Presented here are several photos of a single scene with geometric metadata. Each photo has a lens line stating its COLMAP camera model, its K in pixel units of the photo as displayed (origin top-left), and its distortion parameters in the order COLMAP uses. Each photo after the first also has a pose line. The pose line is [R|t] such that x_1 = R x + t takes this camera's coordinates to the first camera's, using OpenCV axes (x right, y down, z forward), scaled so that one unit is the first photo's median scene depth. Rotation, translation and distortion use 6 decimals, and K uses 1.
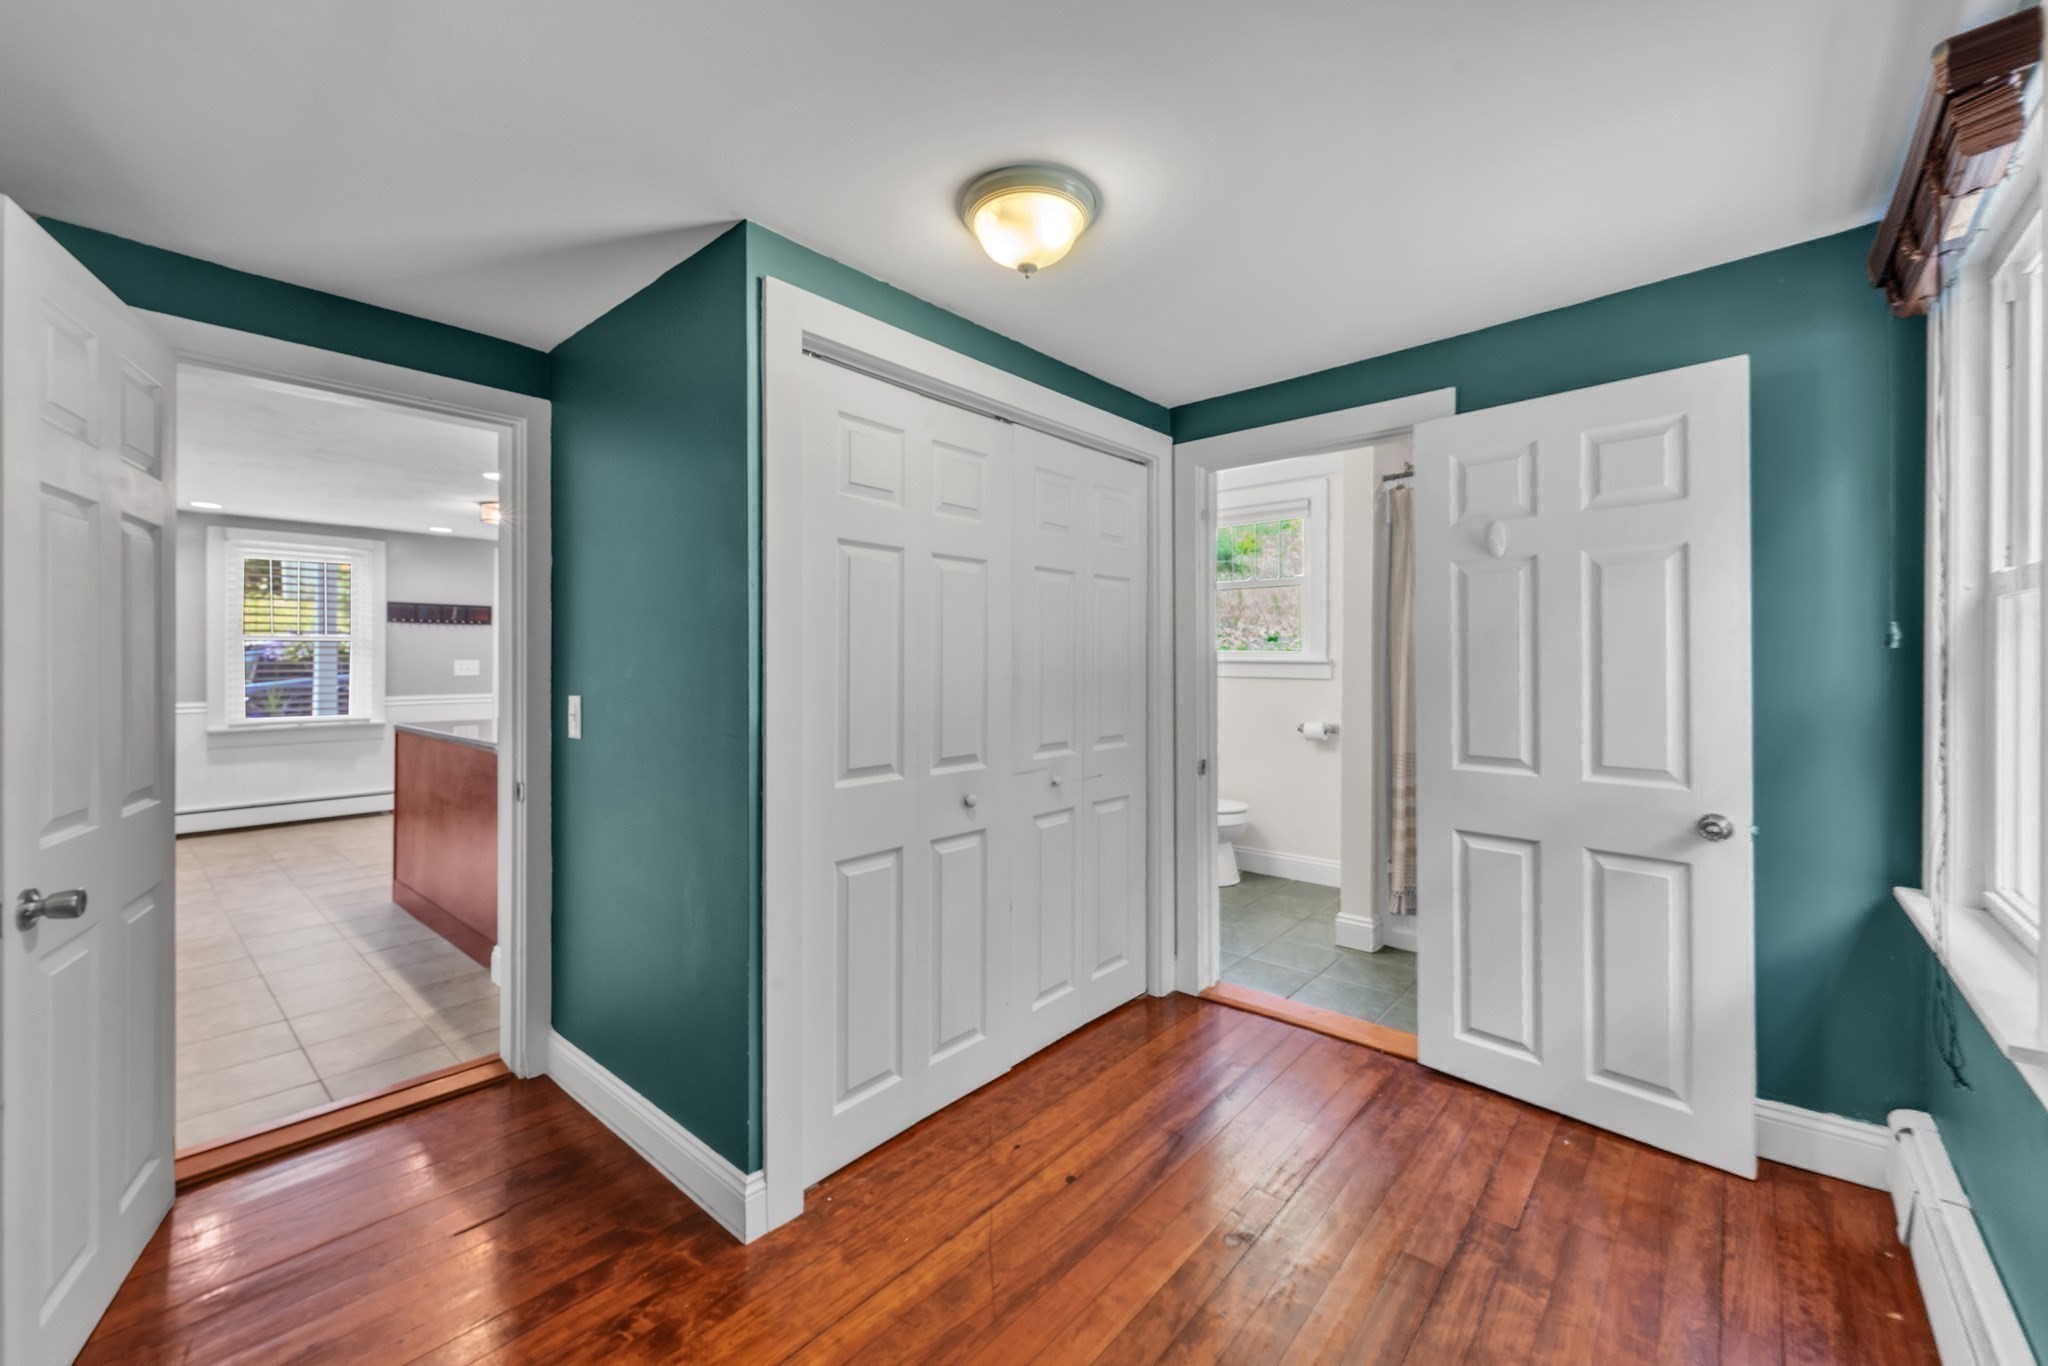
lens RADIAL K [[815.8, 0, 1026.0], [0, 815.8, 671.2], [0, 0, 1]] dist [-0.000360, -0.000117]
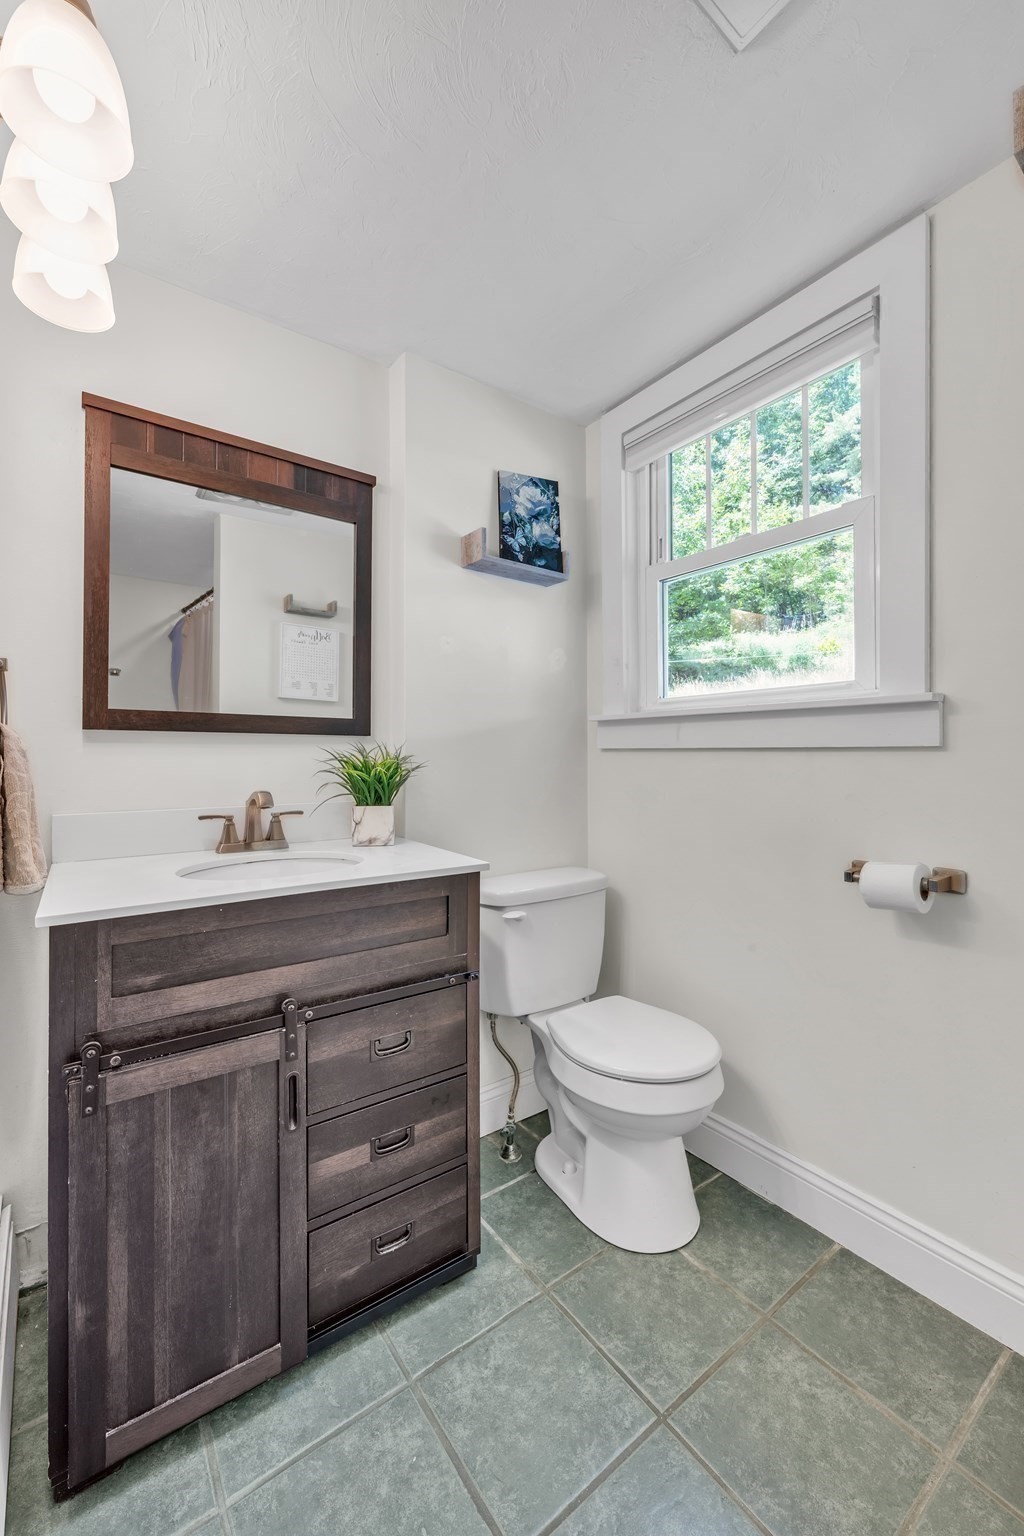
lens RADIAL K [[619.7, 0, 512.0], [0, 619.7, 768.0], [0, 0, 1]] dist [-0.000954, -0.000014]
pose [[0.975298, 0.001248, -0.220890, 0.250665], [-0.000397, 0.999992, 0.003898, 0.020232], [0.220894, -0.003714, 0.975291, 0.696394]]
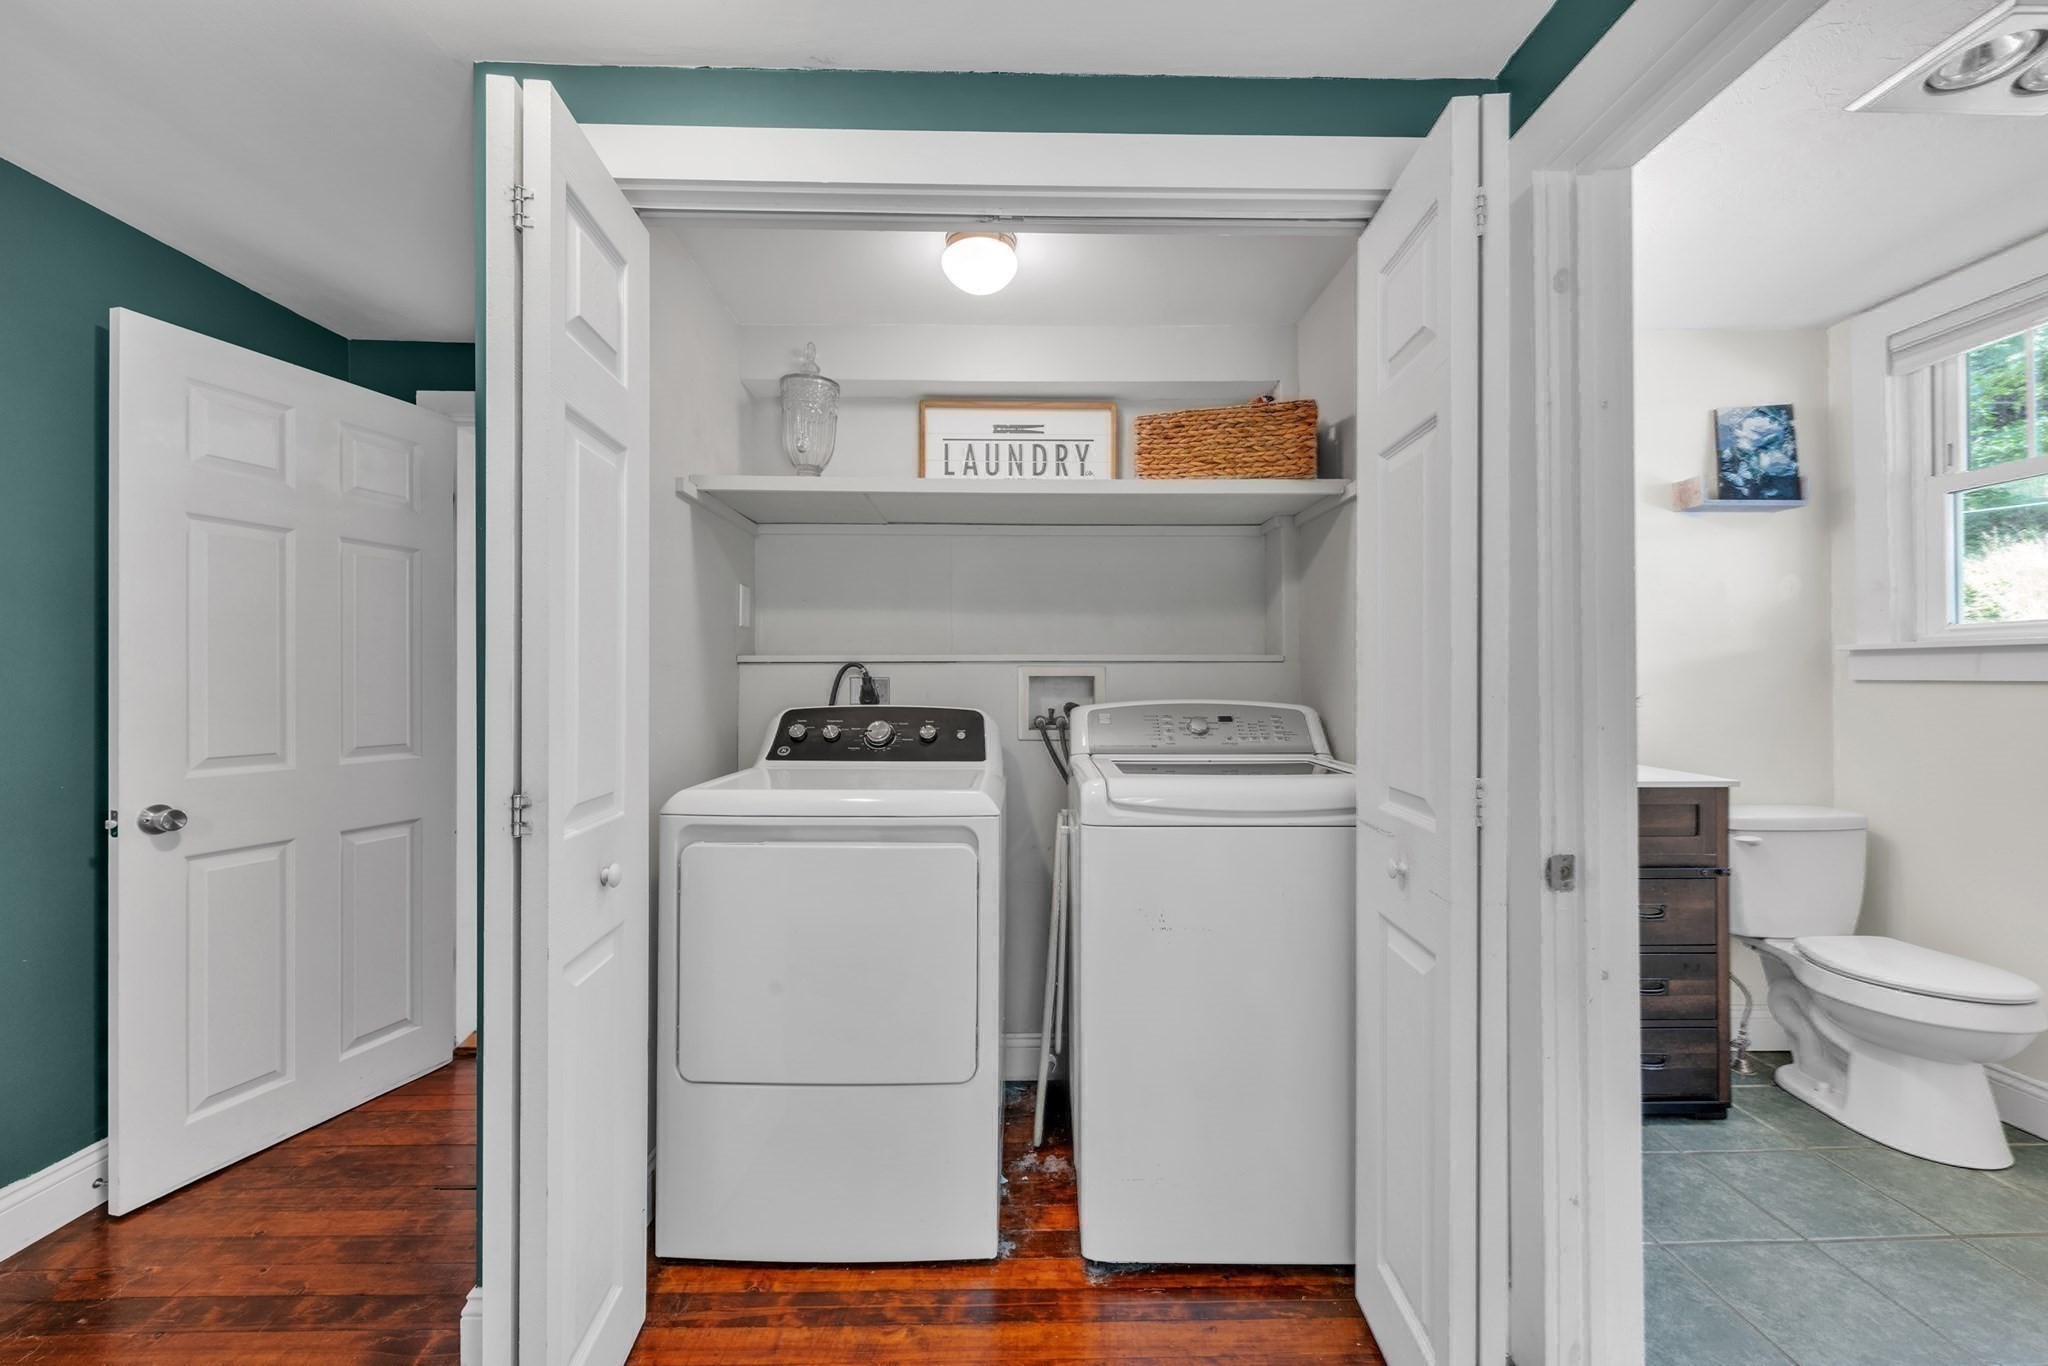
lens RADIAL K [[814.2, 0, 1024.0], [0, 814.2, 683.0], [0, 0, 1]] dist [0.001477, -0.000110]
pose [[0.670649, -0.002129, -0.741772, 0.245643], [-0.006696, 0.999938, -0.008923, 0.018159], [0.741745, 0.010951, 0.670593, 0.364085]]
